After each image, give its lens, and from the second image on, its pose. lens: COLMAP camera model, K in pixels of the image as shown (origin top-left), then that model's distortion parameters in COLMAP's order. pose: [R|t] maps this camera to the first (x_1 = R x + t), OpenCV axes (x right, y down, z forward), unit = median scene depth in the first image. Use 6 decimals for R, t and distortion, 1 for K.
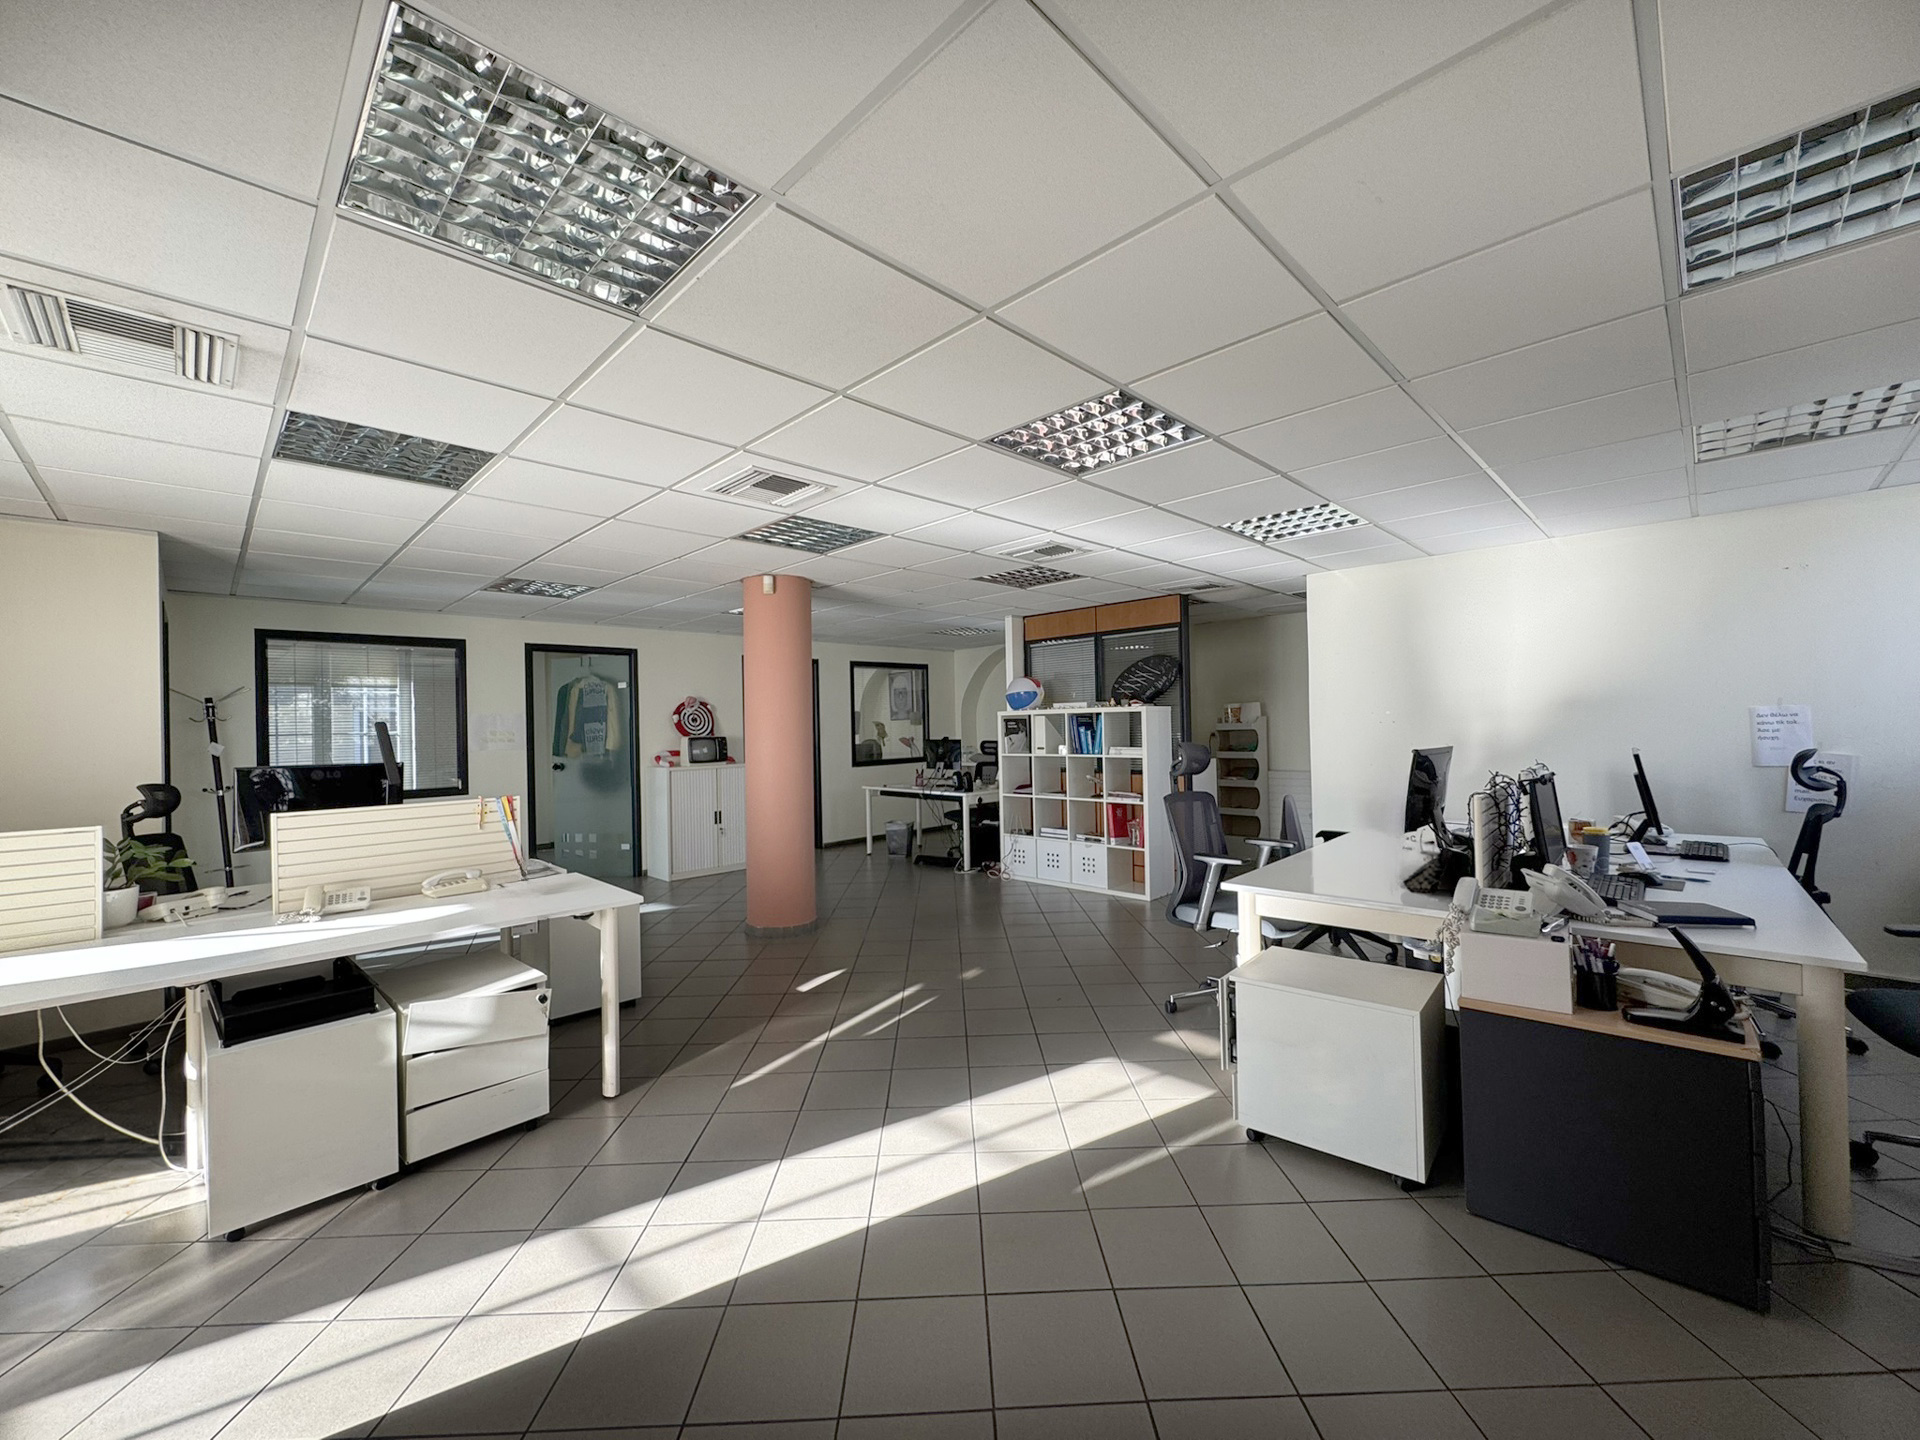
lens RADIAL K [[763.0, 0, 960.0], [0, 763.0, 720.0], [0, 0, 1]] dist [-0.001479, 0.000078]
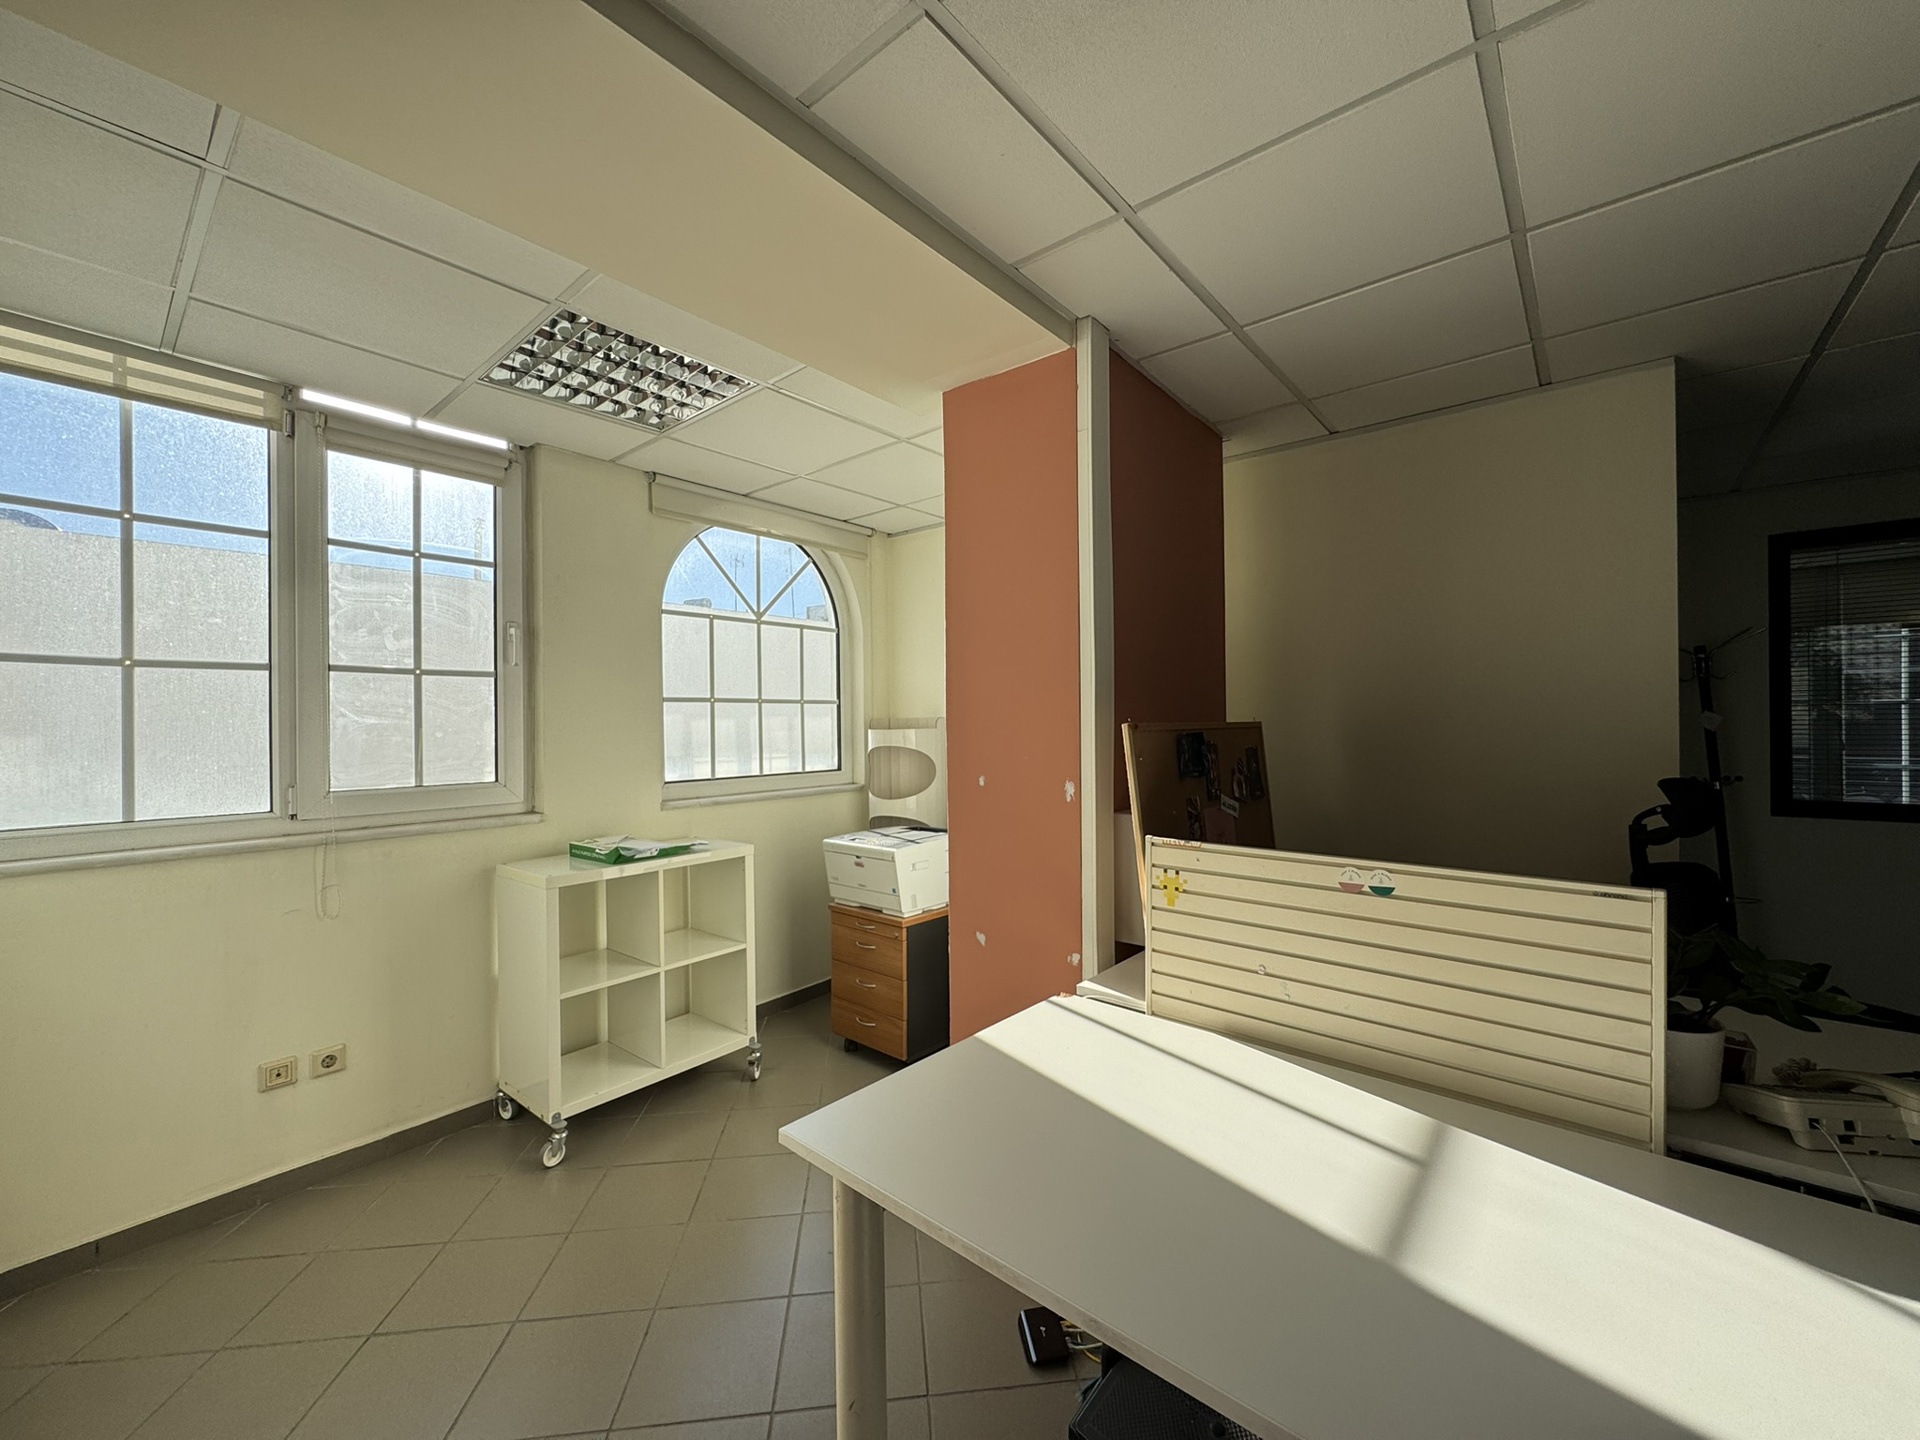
lens RADIAL K [[763.0, 0, 960.0], [0, 763.0, 720.0], [0, 0, 1]] dist [-0.001479, 0.000078]
pose [[0.084319, 0.018655, -0.996264, -0.355078], [0.015807, 0.999674, 0.020057, 0.013119], [0.996313, -0.017439, 0.083997, 0.274712]]
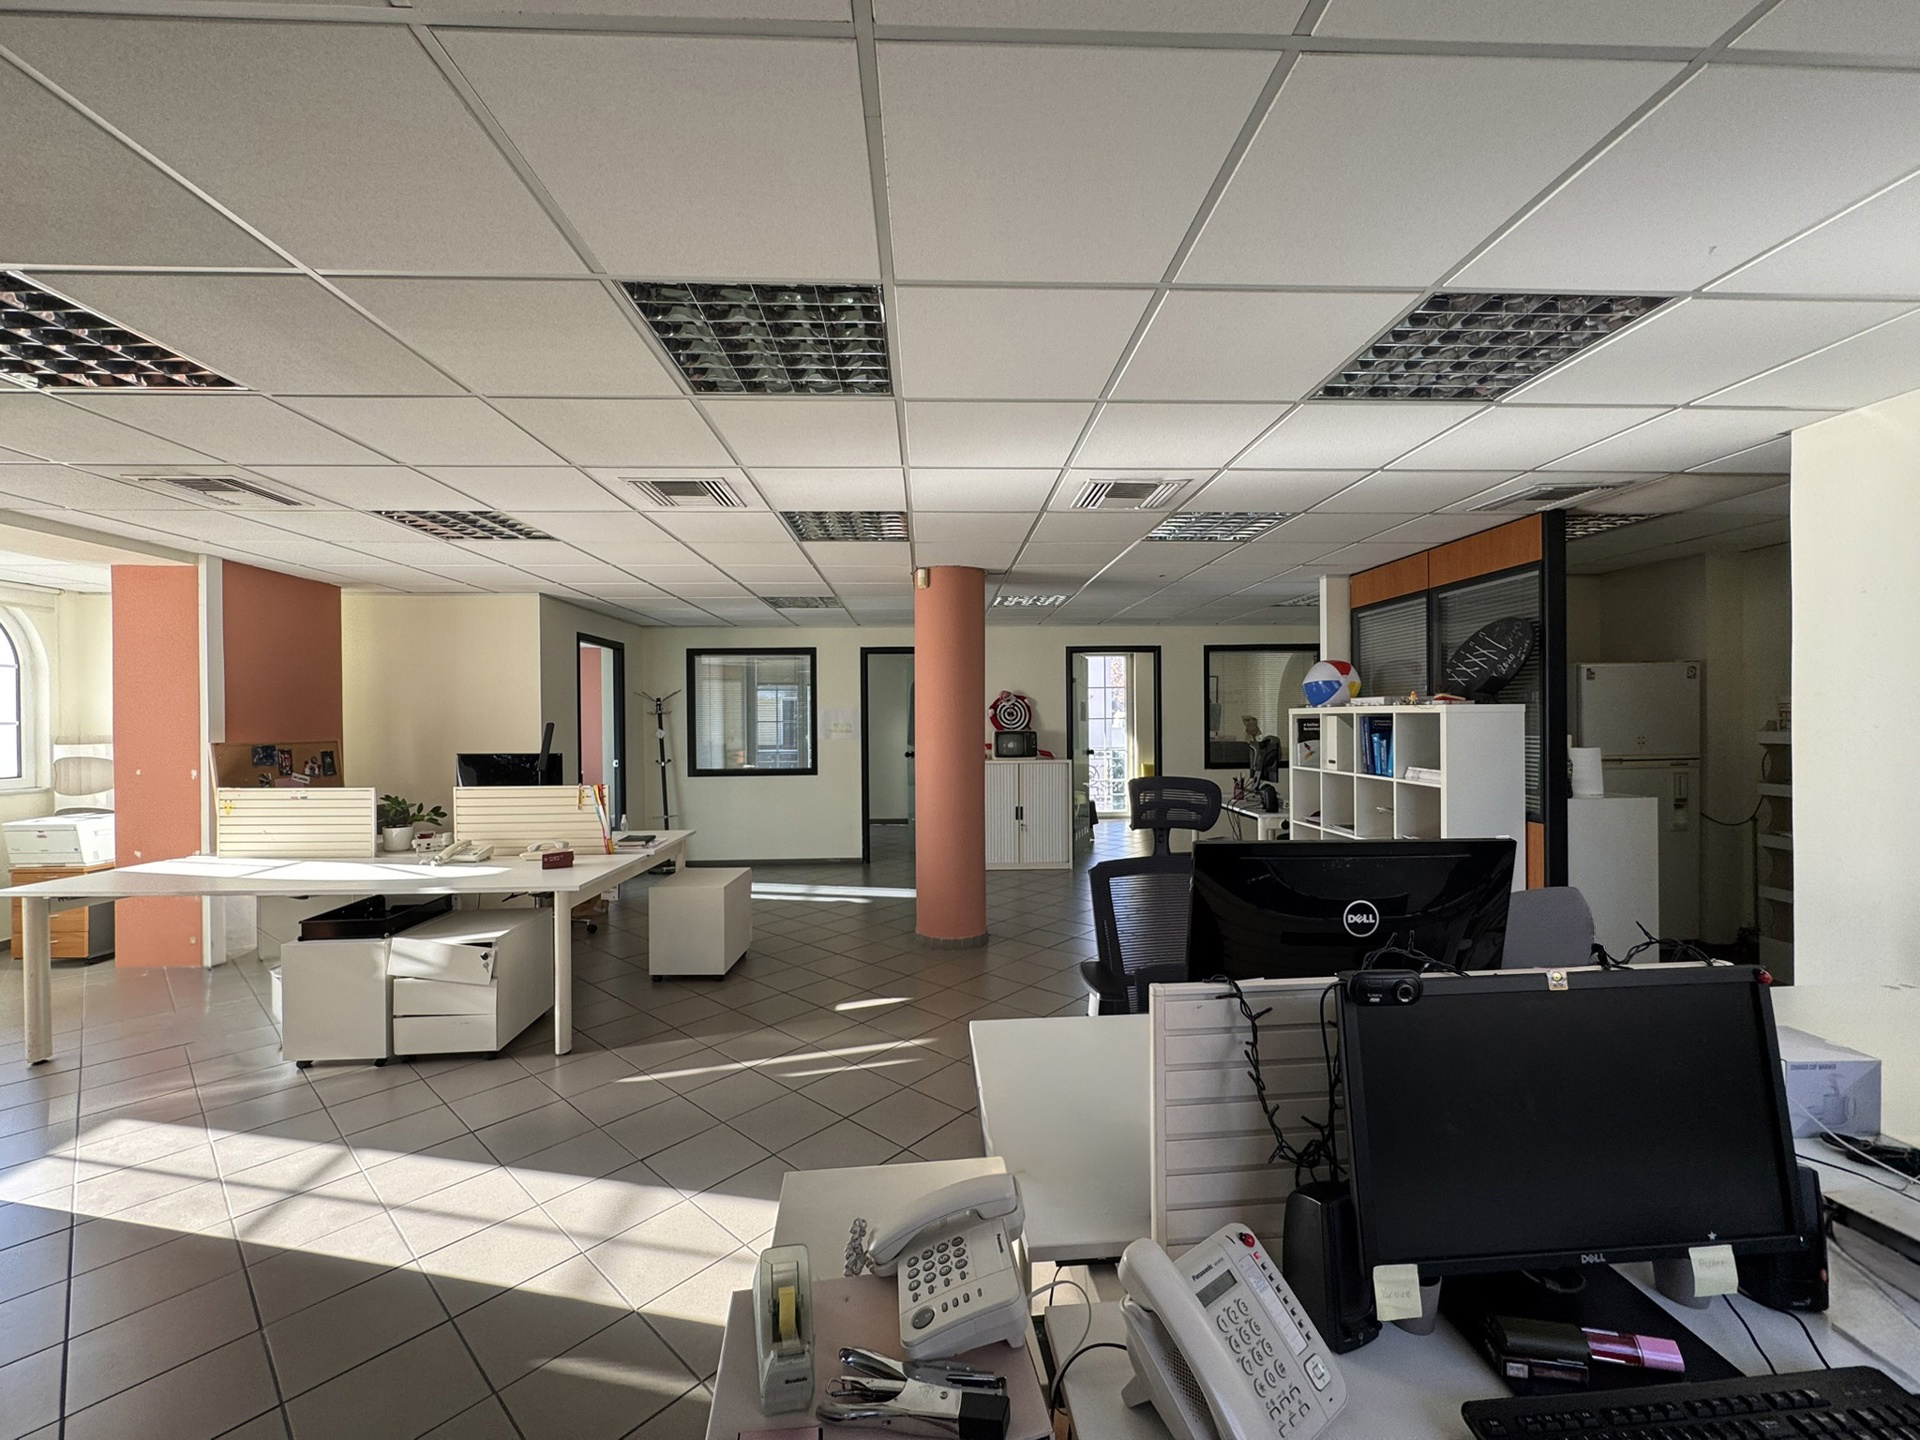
lens RADIAL K [[763.0, 0, 960.0], [0, 763.0, 720.0], [0, 0, 1]] dist [-0.001479, 0.000078]
pose [[0.734659, 0.016575, -0.678234, 0.425032], [-0.002715, 0.999765, 0.021492, -0.020453], [0.678431, -0.013948, 0.734532, 0.319875]]
